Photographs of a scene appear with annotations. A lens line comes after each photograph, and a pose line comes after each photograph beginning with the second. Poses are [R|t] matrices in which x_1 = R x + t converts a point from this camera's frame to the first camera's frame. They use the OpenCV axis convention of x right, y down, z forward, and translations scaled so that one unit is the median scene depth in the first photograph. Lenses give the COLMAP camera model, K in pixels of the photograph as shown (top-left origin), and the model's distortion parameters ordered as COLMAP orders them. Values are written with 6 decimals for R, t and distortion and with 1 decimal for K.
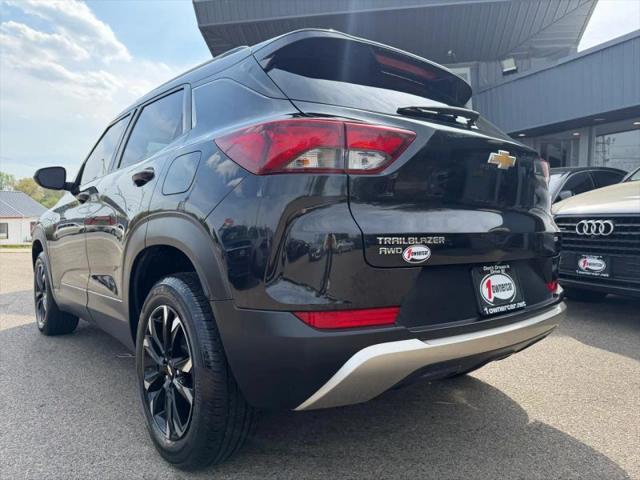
lens RADIAL K [[446.1, 0, 319.0], [0, 446.1, 243.4], [0, 0, 1]] dist [0.002525, -0.050360]
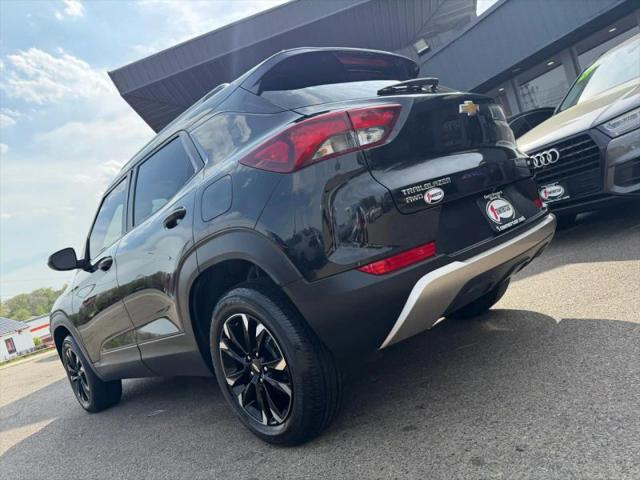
lens RADIAL K [[446.1, 0, 319.0], [0, 446.1, 243.4], [0, 0, 1]] dist [0.002525, -0.050360]
pose [[0.946541, -0.311332, 0.084457, -0.191896], [0.315368, 0.948156, -0.039282, 0.082844], [-0.067849, 0.063817, 0.995652, -0.160765]]
